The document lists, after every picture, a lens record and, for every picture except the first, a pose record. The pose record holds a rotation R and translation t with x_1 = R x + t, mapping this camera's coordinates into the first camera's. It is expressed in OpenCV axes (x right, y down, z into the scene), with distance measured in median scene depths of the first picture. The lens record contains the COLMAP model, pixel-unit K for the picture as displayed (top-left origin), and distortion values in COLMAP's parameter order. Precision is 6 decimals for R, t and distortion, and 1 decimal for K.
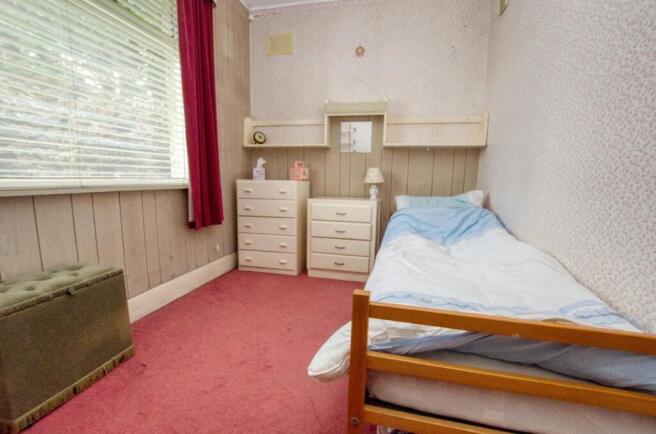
lens RADIAL K [[289.3, 0, 328.1], [0, 289.3, 219.6], [0, 0, 1]] dist [-0.040007, 0.009566]
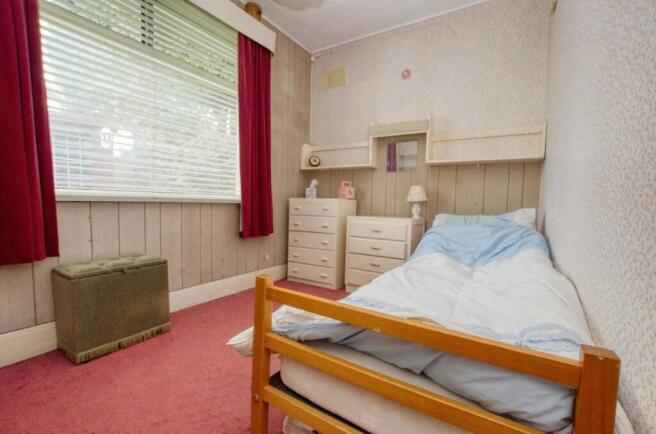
lens RADIAL K [[289.3, 0, 328.5], [0, 289.3, 217.1], [0, 0, 1]] dist [-0.040007, 0.009566]
pose [[0.943725, 0.020747, -0.330080, 0.234628], [-0.054492, 0.994145, -0.093310, 0.037329], [0.326211, 0.106046, 0.939330, -0.000461]]
